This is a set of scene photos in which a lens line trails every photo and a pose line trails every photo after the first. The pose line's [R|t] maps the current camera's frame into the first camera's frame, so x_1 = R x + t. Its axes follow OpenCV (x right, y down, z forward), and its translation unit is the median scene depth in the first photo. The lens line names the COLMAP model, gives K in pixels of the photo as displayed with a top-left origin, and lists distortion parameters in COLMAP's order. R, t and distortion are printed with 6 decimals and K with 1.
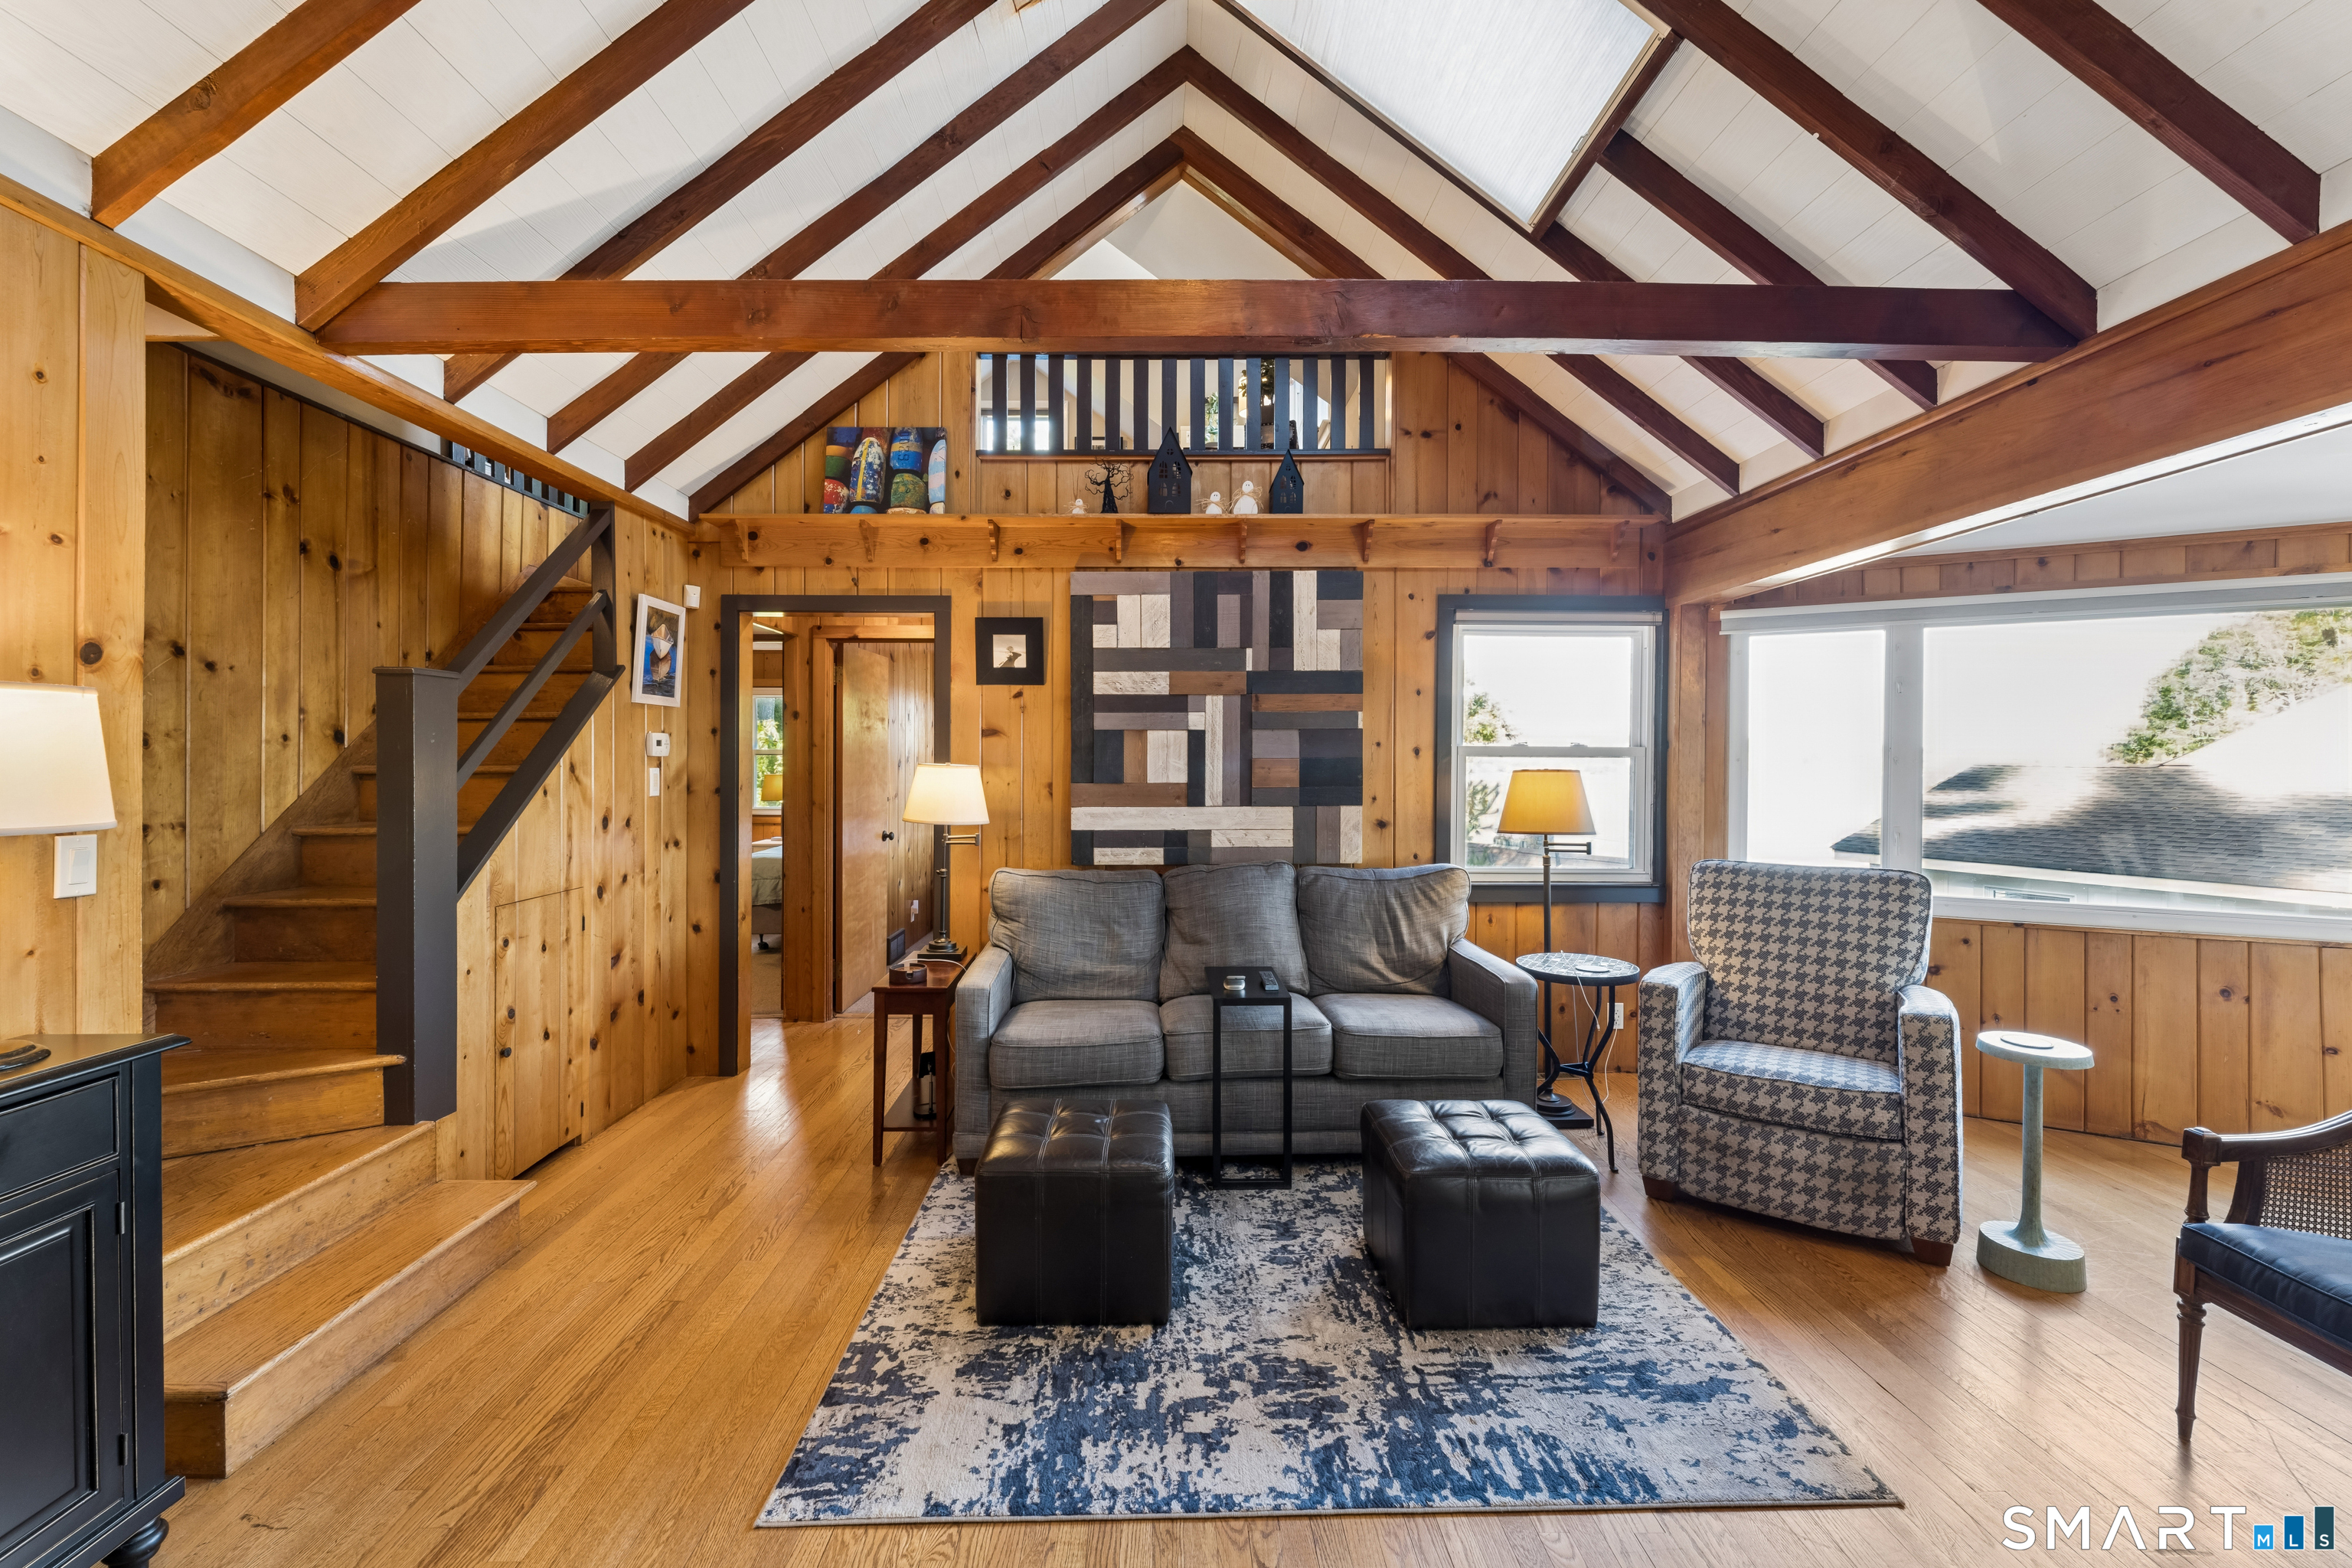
lens RADIAL K [[959.4, 0, 1168.3], [0, 959.4, 771.9], [0, 0, 1]] dist [-0.001209, -0.000373]
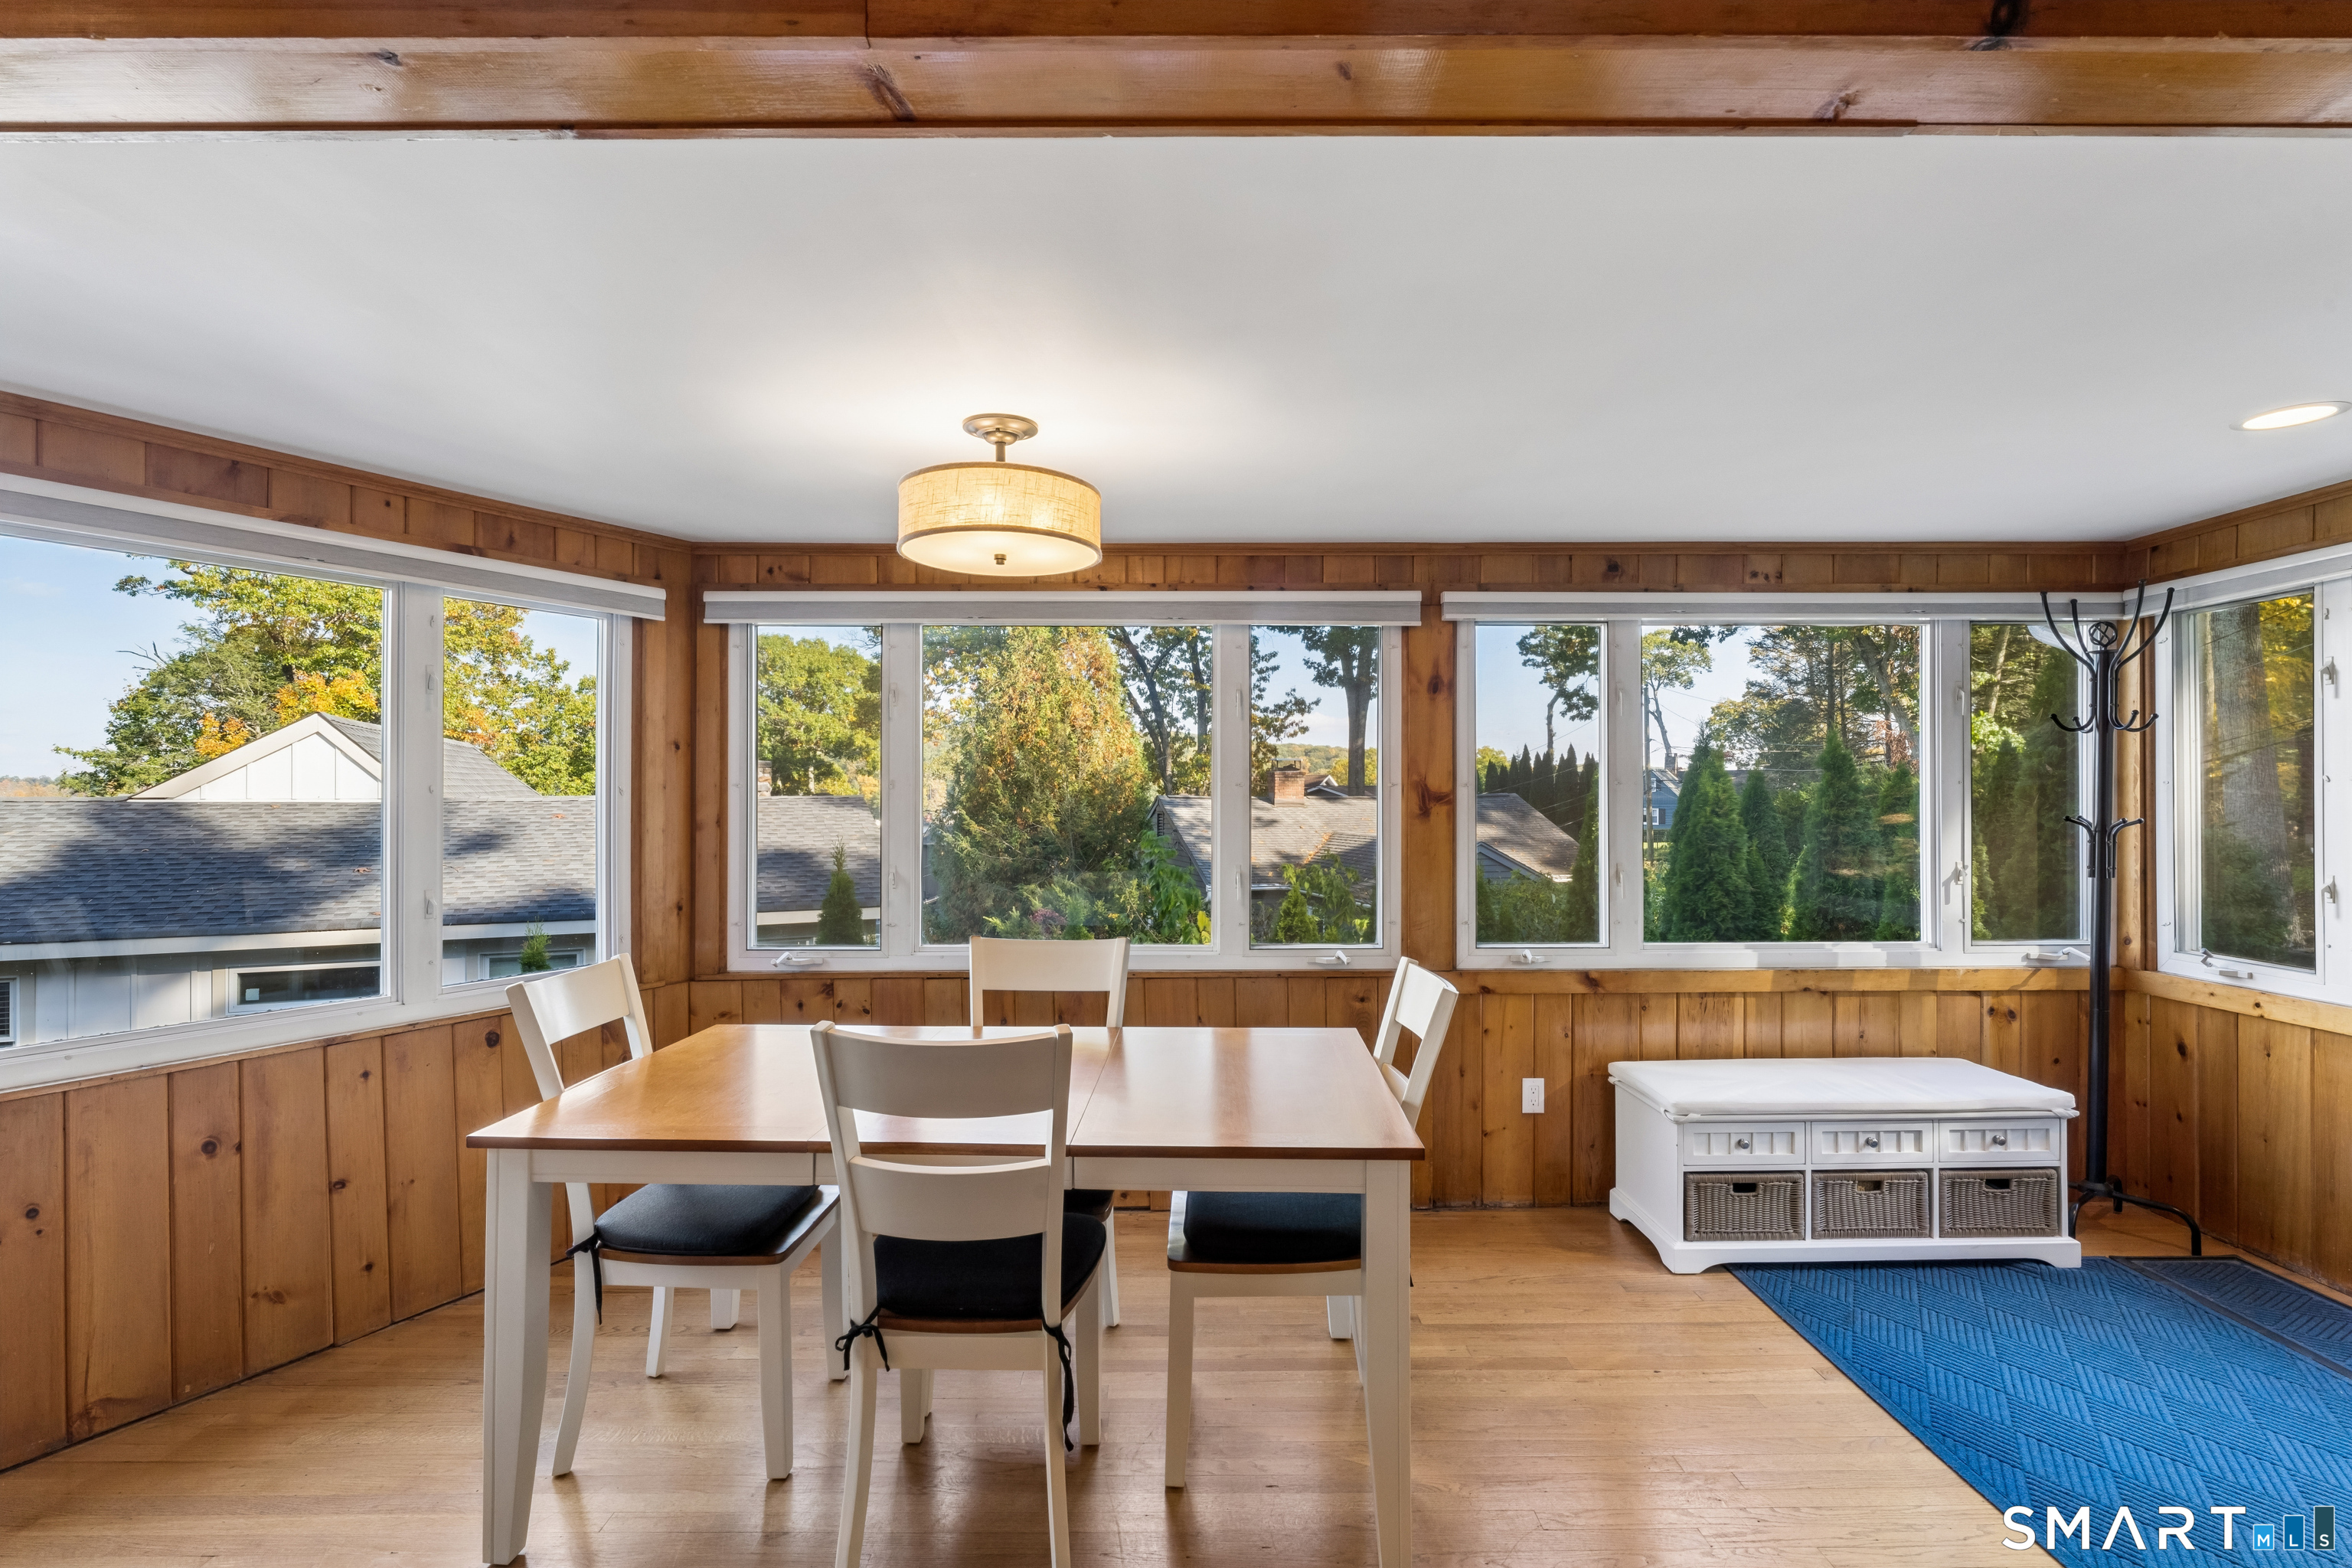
lens RADIAL K [[1103.8, 0, 1176.0], [0, 1103.8, 784.0], [0, 0, 1]] dist [-0.002946, -0.000543]
pose [[0.009636, 0.006242, 0.999934, 0.314880], [0.014117, 0.999880, -0.006377, -0.000684], [-0.999854, 0.014178, 0.009546, 0.289674]]
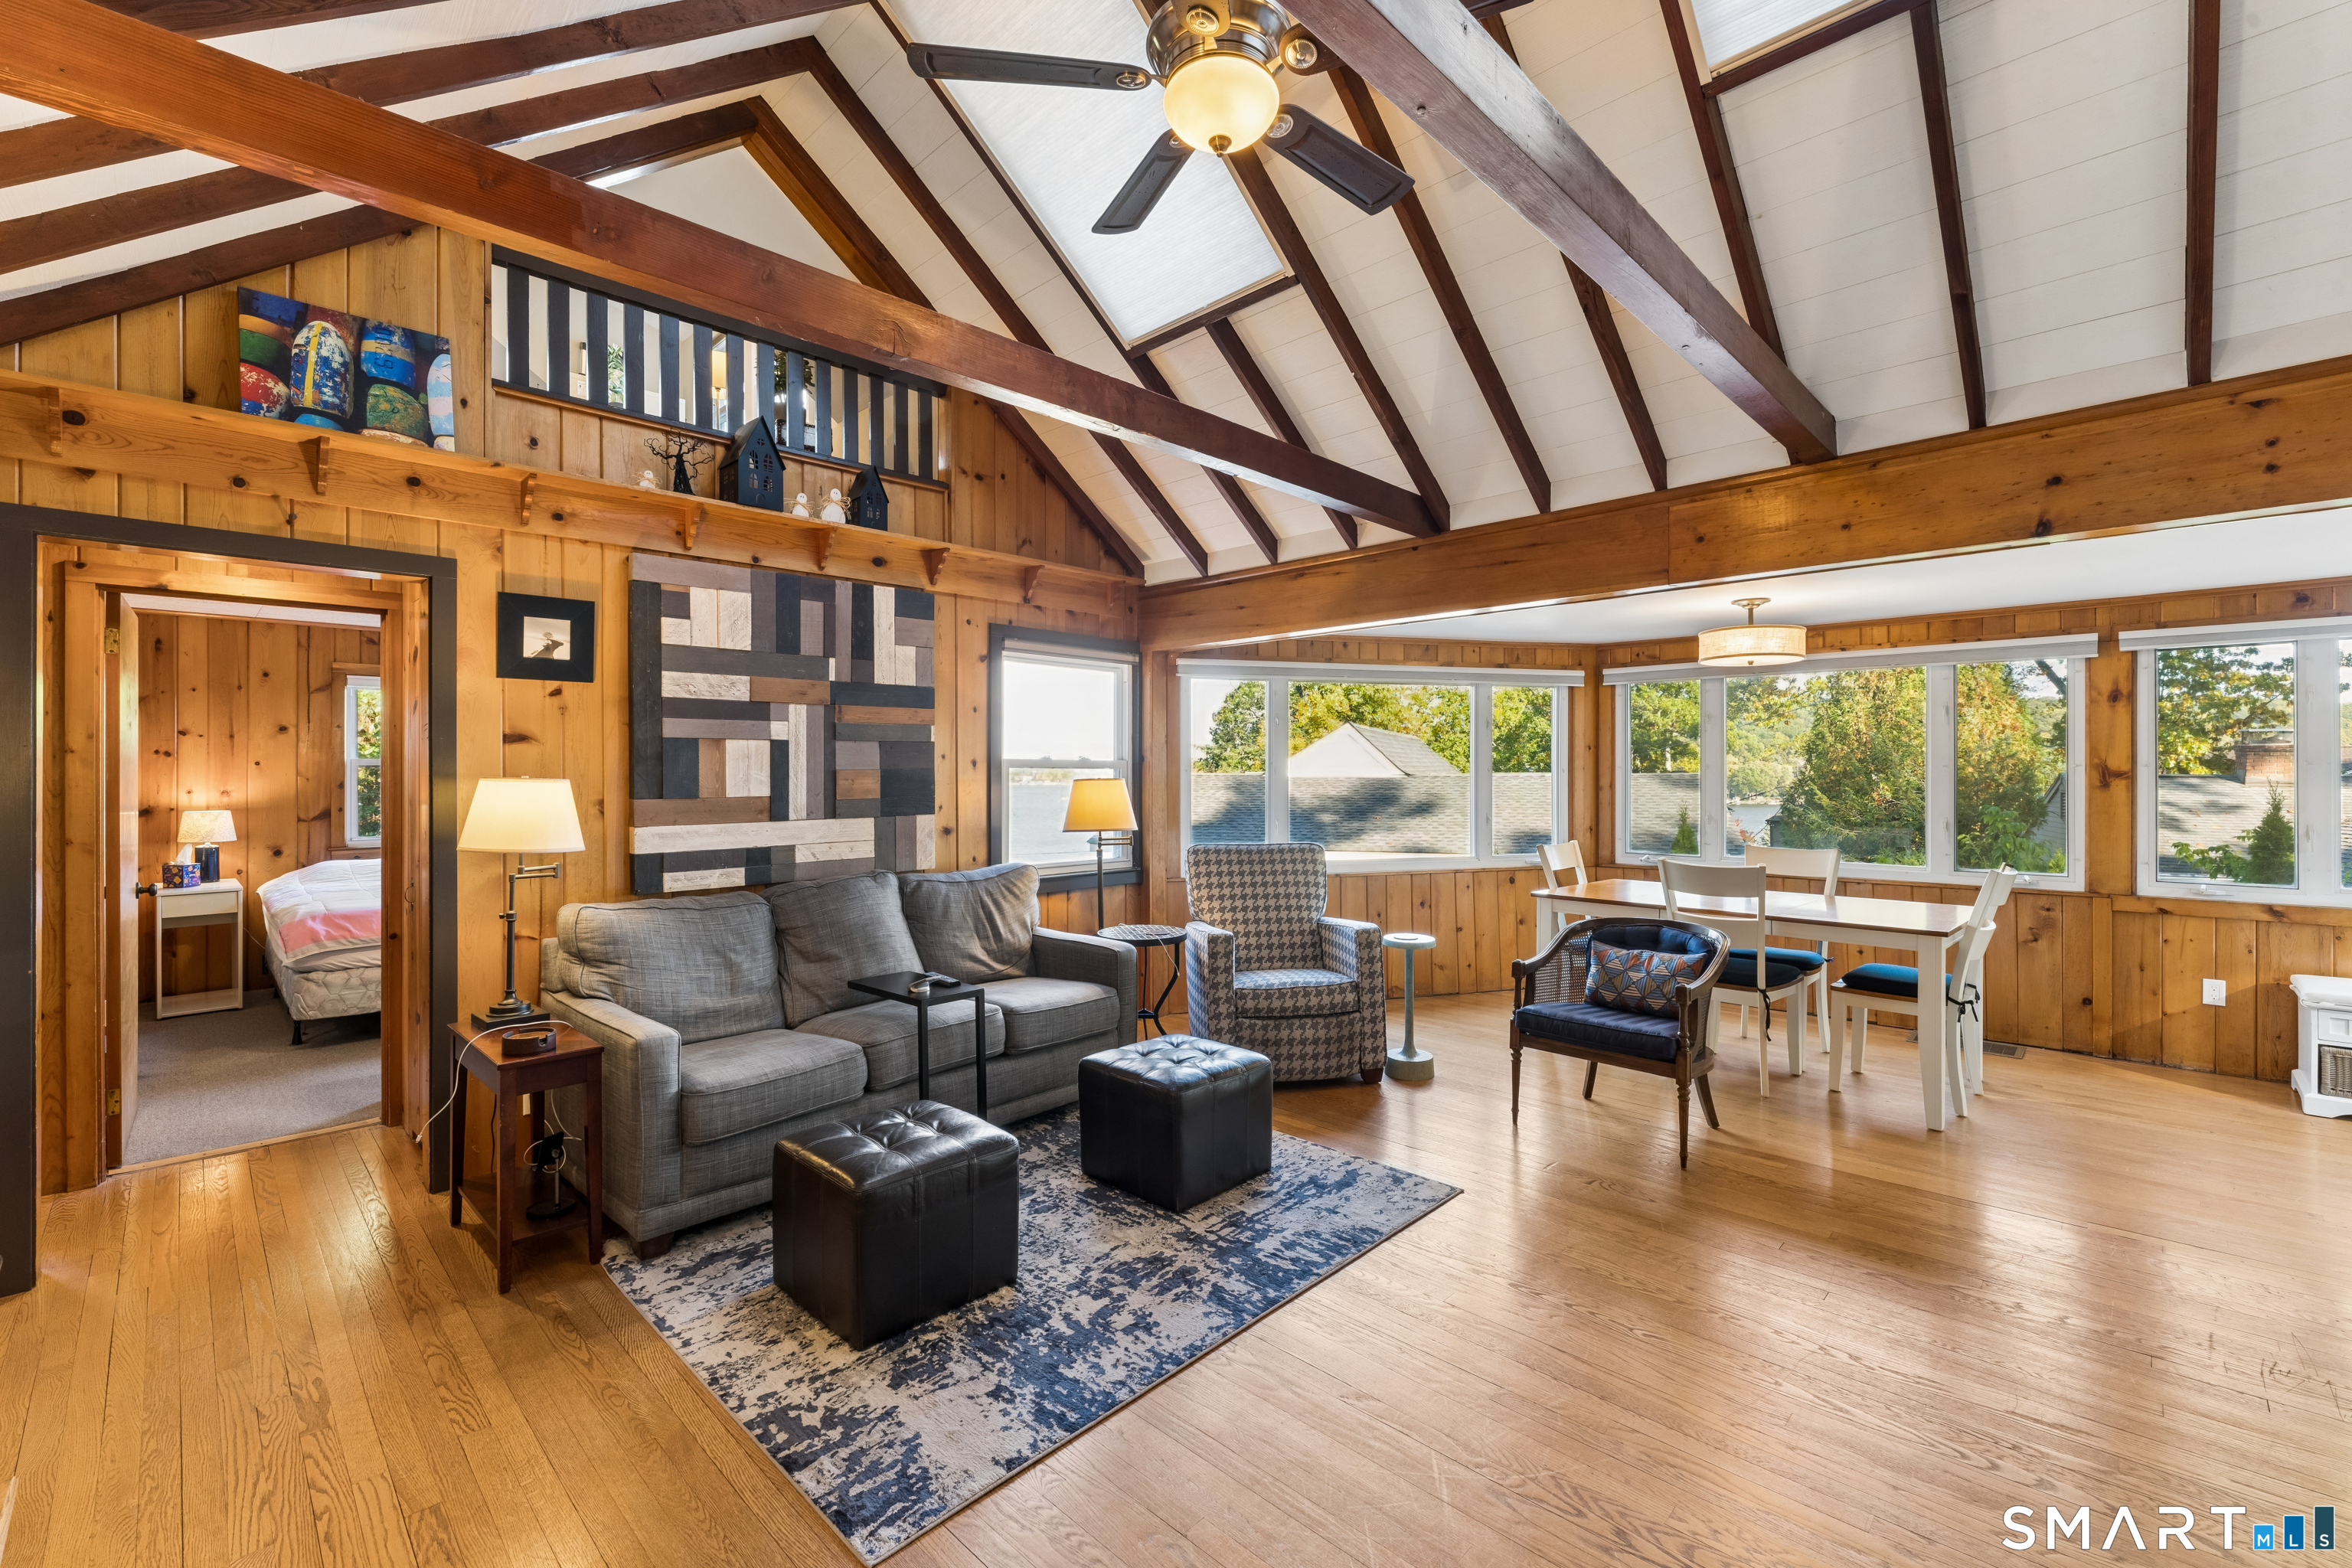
lens RADIAL K [[993.7, 0, 1182.2], [0, 993.7, 777.6], [0, 0, 1]] dist [-0.000253, -0.000375]
pose [[0.706238, -0.007218, 0.707938, -0.410902], [0.012395, 0.999921, -0.002171, 0.000360], [-0.707866, 0.010308, 0.706272, 0.029862]]
